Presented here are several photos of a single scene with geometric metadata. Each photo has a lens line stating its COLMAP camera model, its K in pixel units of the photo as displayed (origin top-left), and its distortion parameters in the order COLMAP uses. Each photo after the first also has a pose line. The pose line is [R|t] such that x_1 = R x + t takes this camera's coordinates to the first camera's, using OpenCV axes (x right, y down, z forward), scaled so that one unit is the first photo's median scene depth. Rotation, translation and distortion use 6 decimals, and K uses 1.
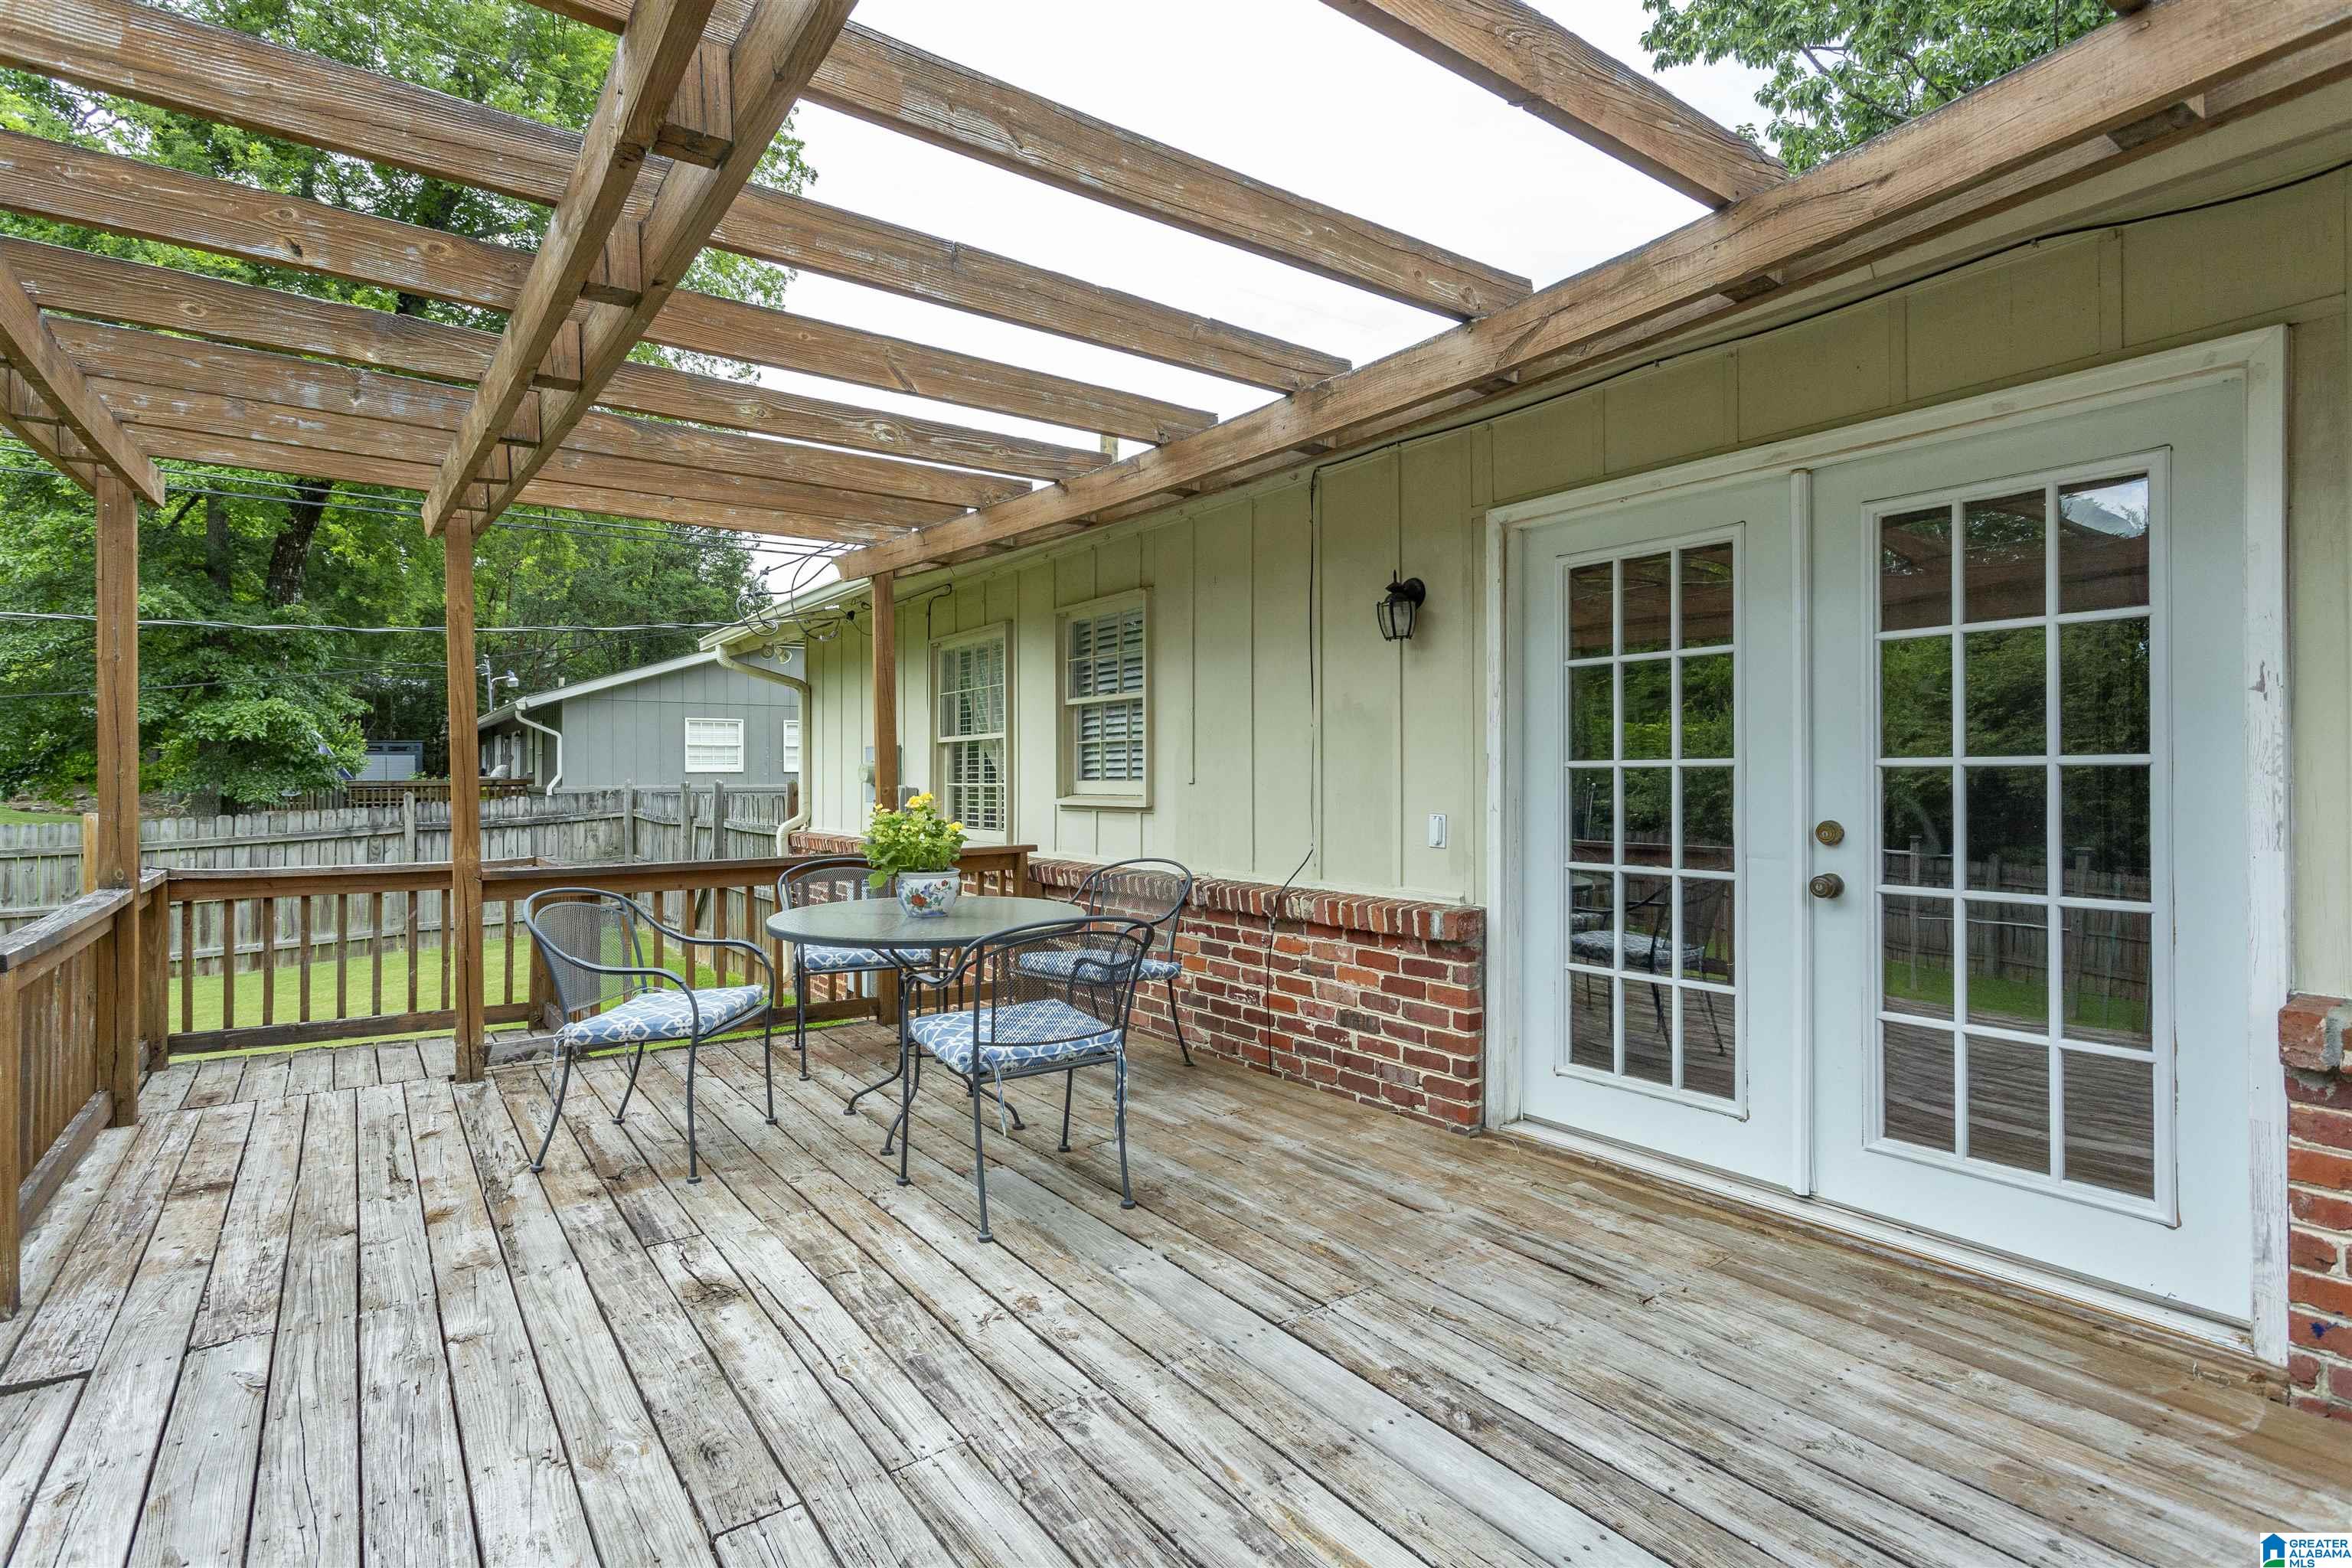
lens RADIAL K [[1123.0, 0, 1175.3], [0, 1123.0, 771.3], [0, 0, 1]] dist [0.006043, 0.000770]
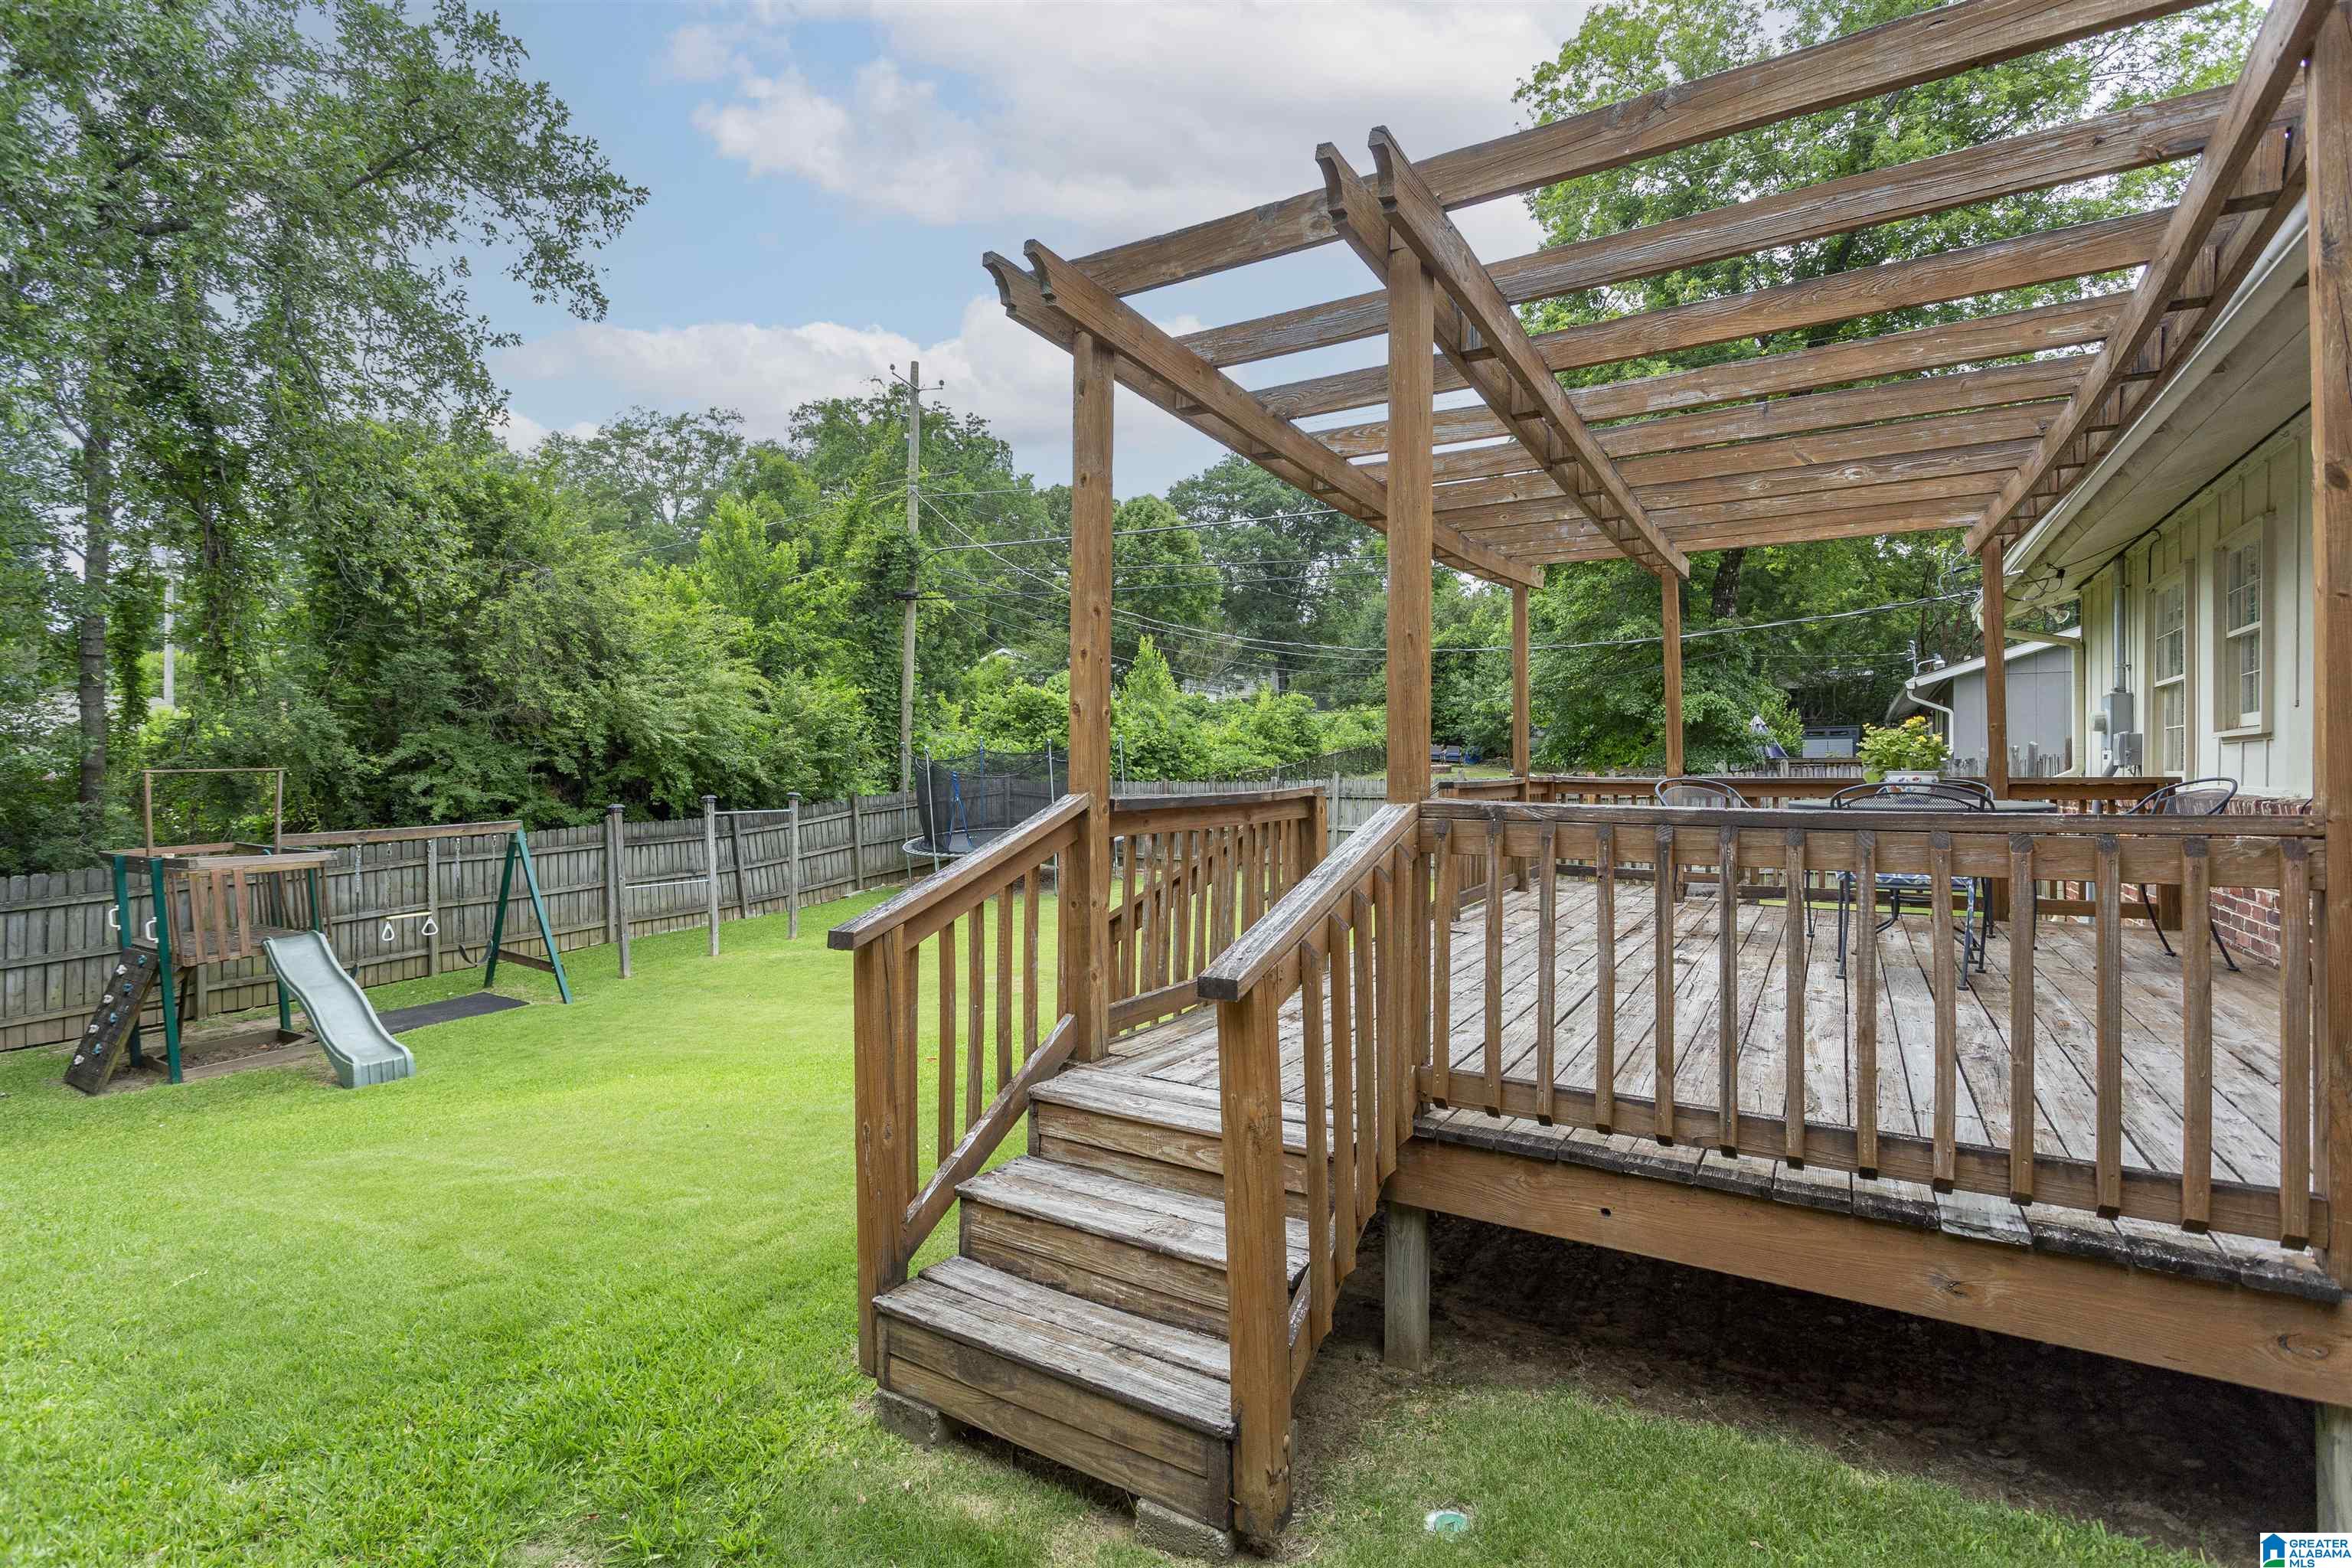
lens RADIAL K [[1123.4, 0, 1163.9], [0, 1123.4, 777.2], [0, 0, 1]] dist [-0.004016, 0.012164]
pose [[0.386986, 0.009259, -0.922039, 0.826013], [0.003312, 0.999929, 0.011431, 0.089915], [0.922079, -0.007478, 0.386928, -0.466010]]
